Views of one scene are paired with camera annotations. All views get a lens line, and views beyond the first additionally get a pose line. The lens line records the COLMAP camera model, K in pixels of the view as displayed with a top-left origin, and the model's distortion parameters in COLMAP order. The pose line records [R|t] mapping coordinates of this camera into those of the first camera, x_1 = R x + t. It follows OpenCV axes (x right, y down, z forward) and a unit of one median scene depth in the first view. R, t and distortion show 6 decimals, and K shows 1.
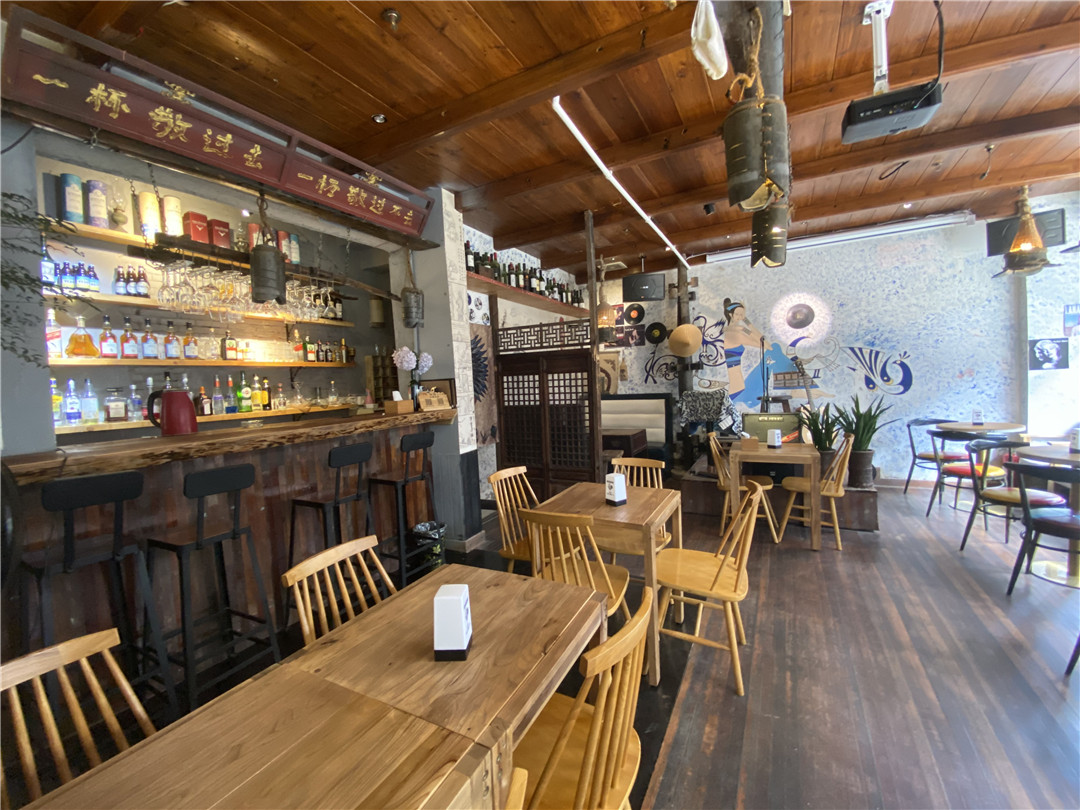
lens RADIAL K [[439.4, 0, 533.0], [0, 439.4, 409.0], [0, 0, 1]] dist [-0.000373, -0.011218]
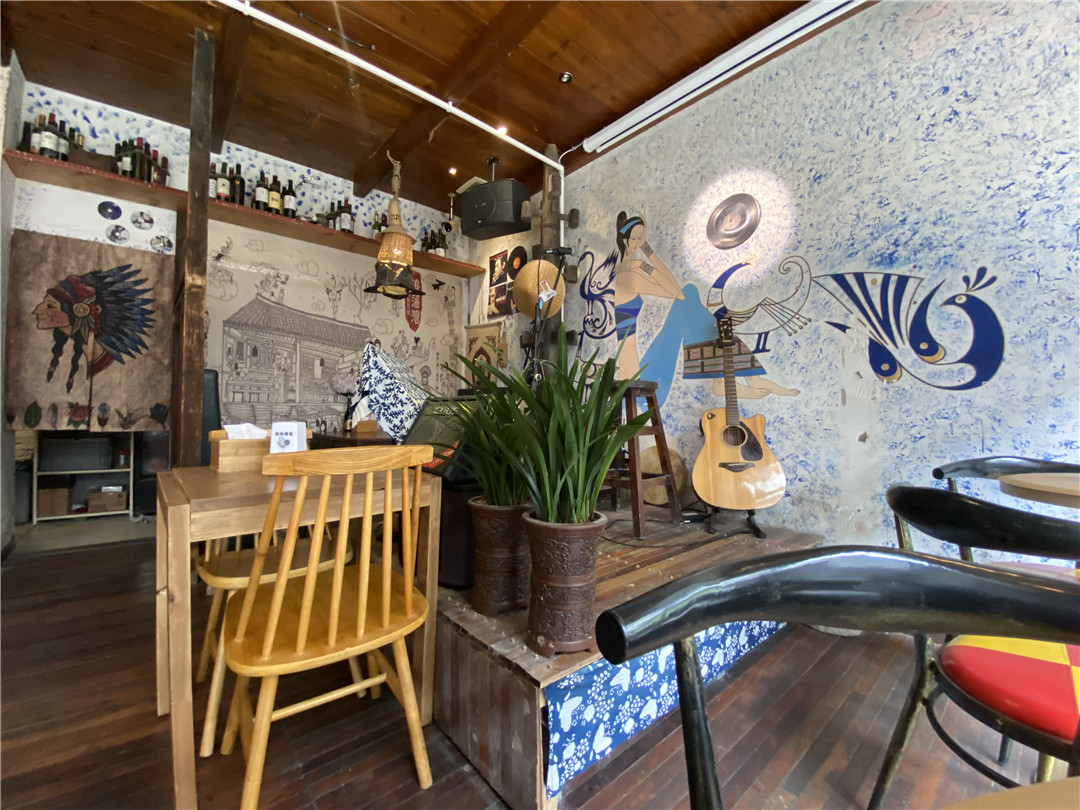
lens RADIAL K [[439.4, 0, 538.6], [0, 439.4, 405.4], [0, 0, 1]] dist [-0.000373, -0.011218]
pose [[0.937132, 0.059508, -0.343863, 0.791372], [-0.082363, 0.995233, -0.052233, 0.032463], [0.339116, 0.077271, 0.937566, 0.686842]]
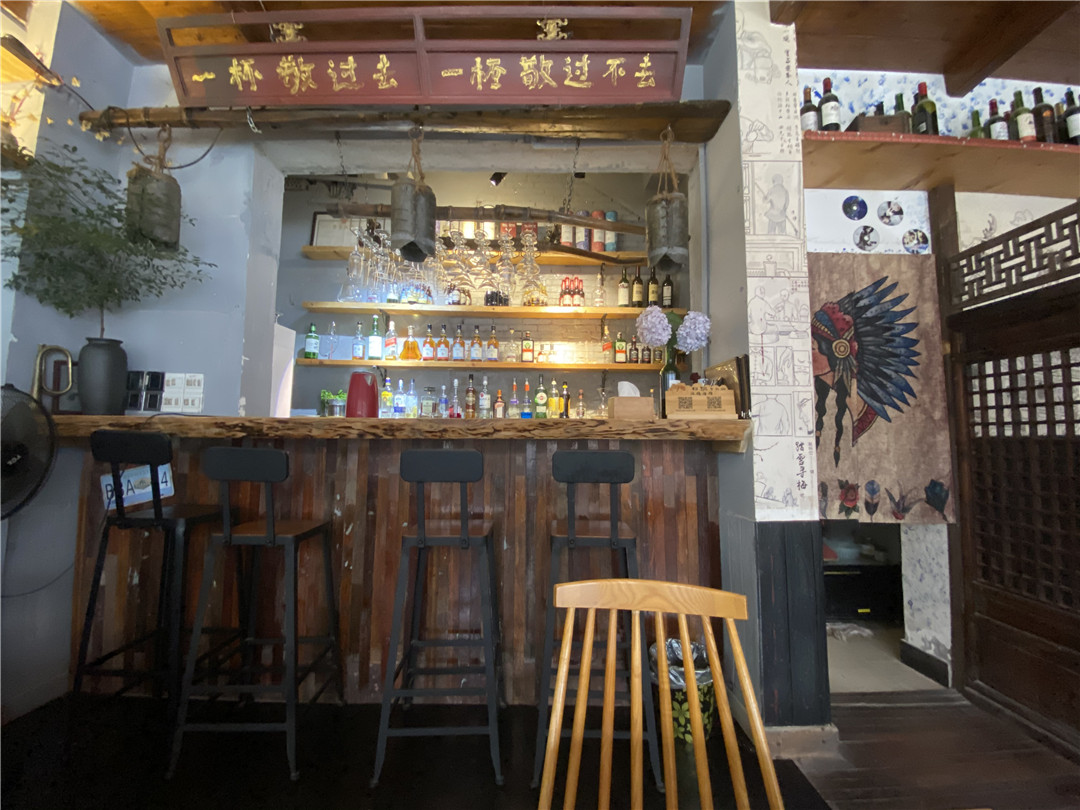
lens RADIAL K [[439.4, 0, 518.8], [0, 439.4, 402.8], [0, 0, 1]] dist [-0.000373, -0.011218]
pose [[0.480977, -0.010716, -0.876668, 0.101991], [-0.090110, 0.994026, -0.061589, 0.029592], [0.872090, 0.108619, 0.477138, 0.519065]]
